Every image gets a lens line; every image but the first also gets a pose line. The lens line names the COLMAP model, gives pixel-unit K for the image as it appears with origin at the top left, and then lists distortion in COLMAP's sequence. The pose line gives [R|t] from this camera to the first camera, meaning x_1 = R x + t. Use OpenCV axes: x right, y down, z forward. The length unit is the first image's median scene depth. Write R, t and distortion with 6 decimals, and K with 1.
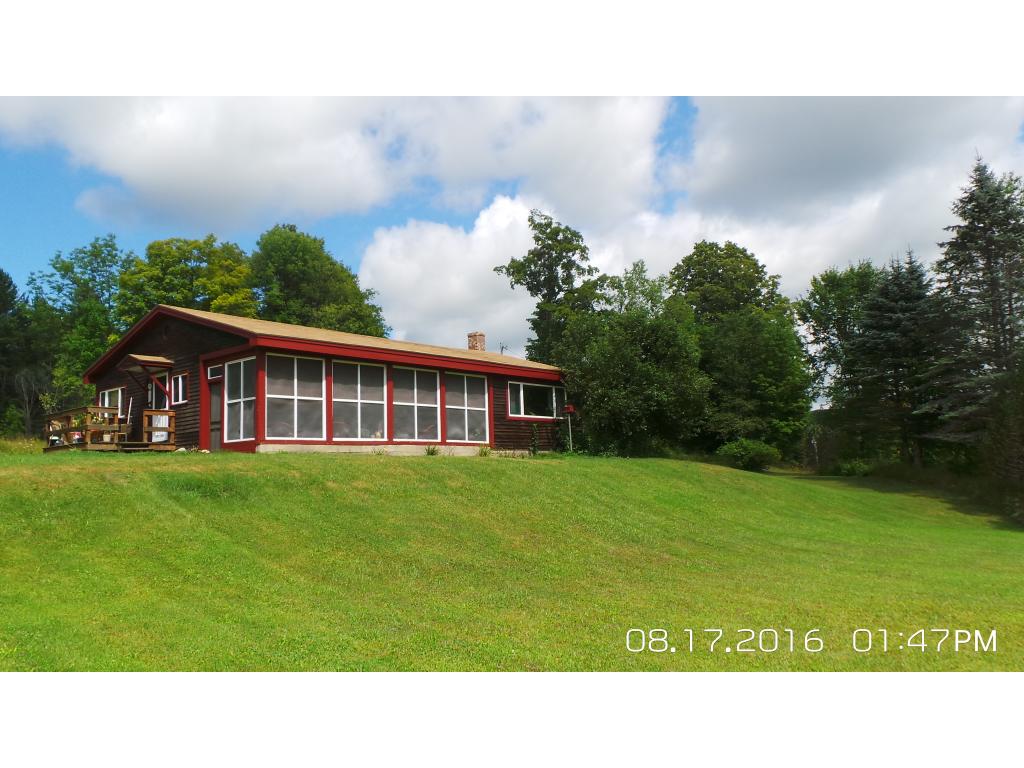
lens RADIAL K [[826.8, 0, 512.0], [0, 826.8, 384.0], [0, 0, 1]] dist [0.003360, 0.005395]
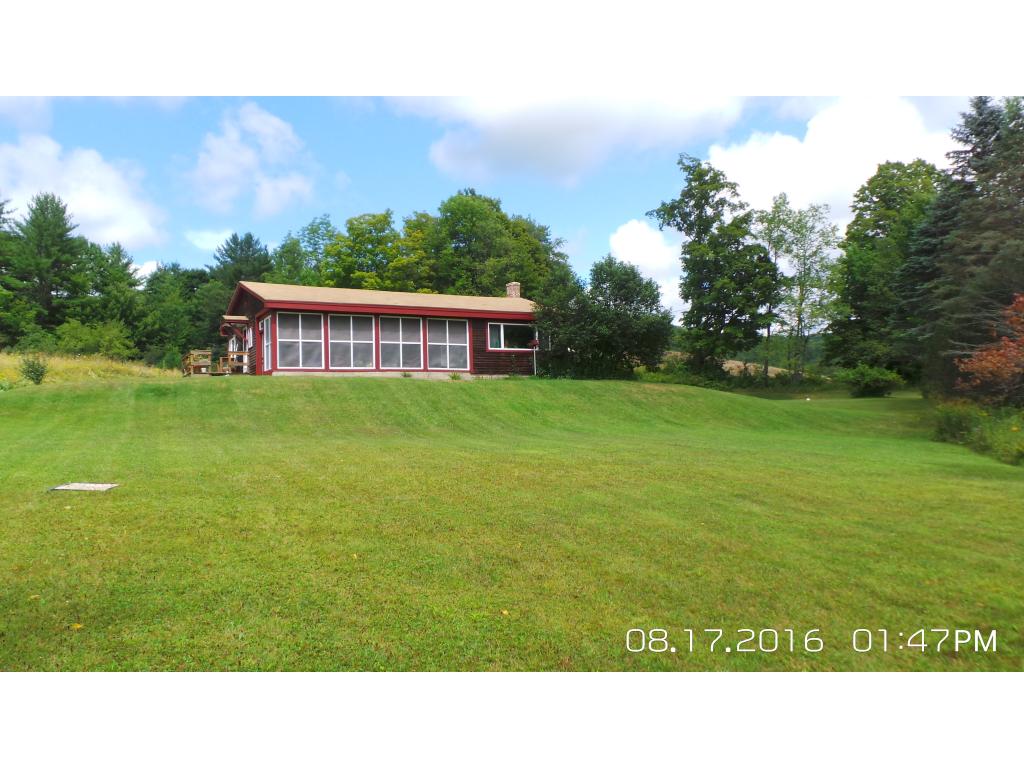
lens RADIAL K [[826.8, 0, 512.0], [0, 826.8, 384.0], [0, 0, 1]] dist [0.003360, 0.005395]
pose [[0.937903, -0.014295, -0.346603, 0.388995], [0.040145, 0.996910, 0.067515, 0.005542], [0.344567, -0.077237, 0.935579, -0.177387]]
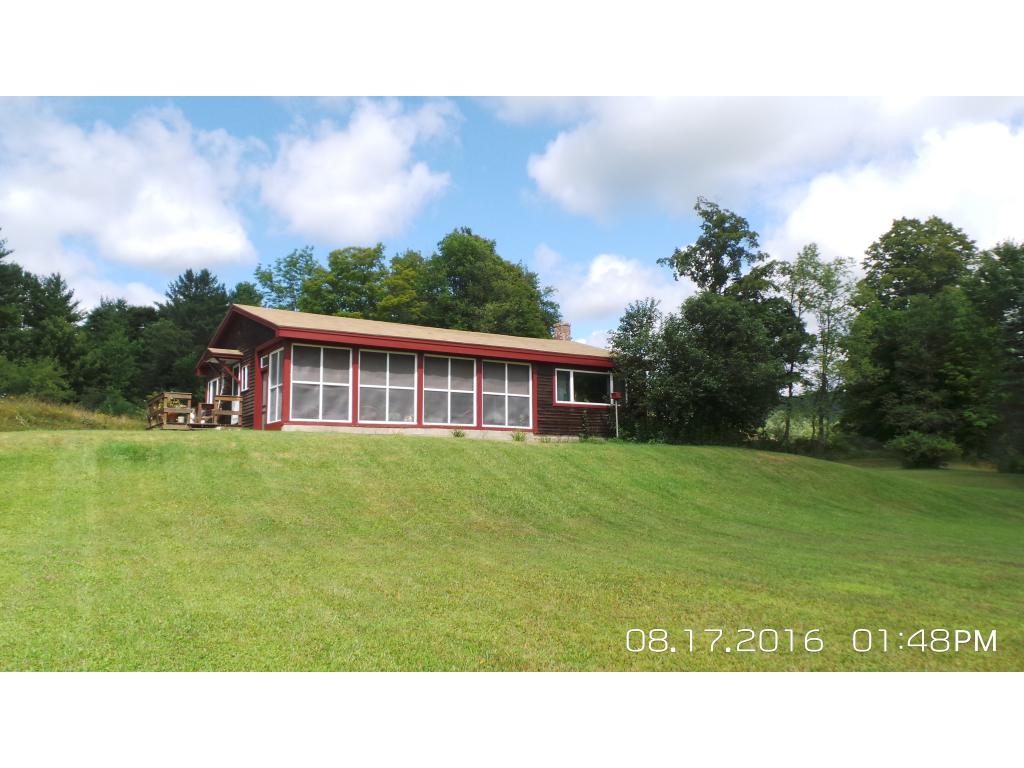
lens RADIAL K [[824.3, 0, 512.0], [0, 824.3, 384.0], [0, 0, 1]] dist [0.010753, 0.007224]
pose [[0.959927, -0.008263, -0.280127, 0.184124], [0.009215, 0.999955, 0.002084, 0.010766], [0.280097, -0.004582, 0.959961, 0.005568]]
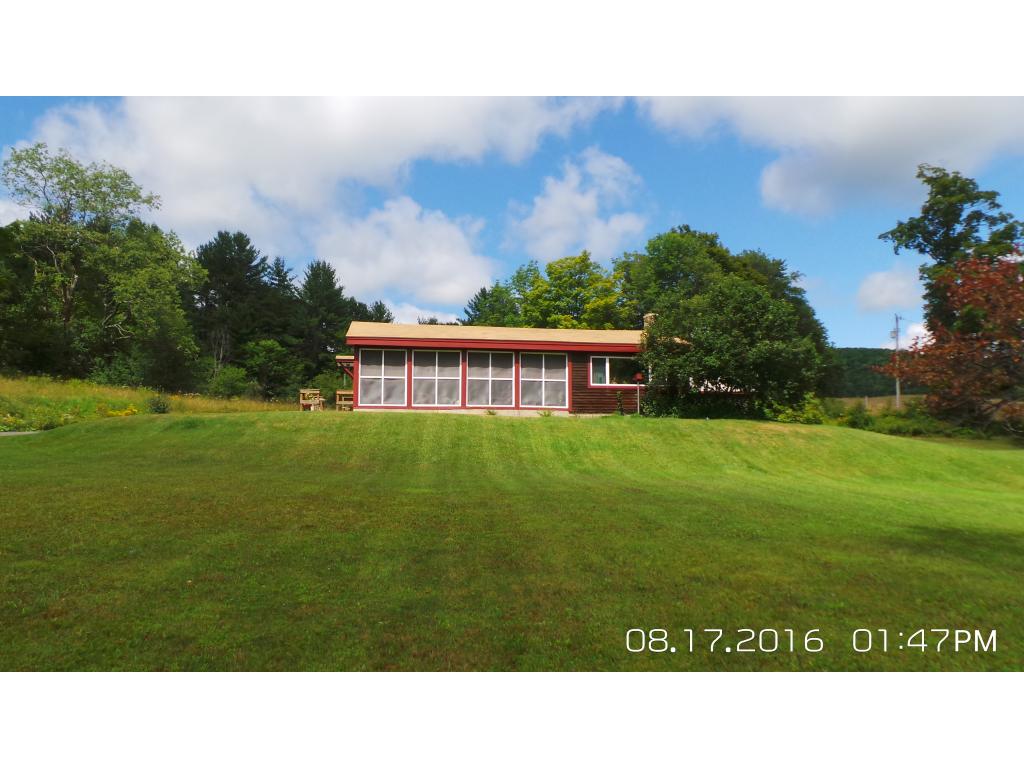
lens RADIAL K [[826.8, 0, 512.0], [0, 826.8, 384.0], [0, 0, 1]] dist [0.003360, 0.005395]
pose [[0.762609, -0.047573, -0.645108, 0.545643], [0.053409, 0.998518, -0.010498, 0.035267], [0.644651, -0.026449, 0.764019, 0.009890]]
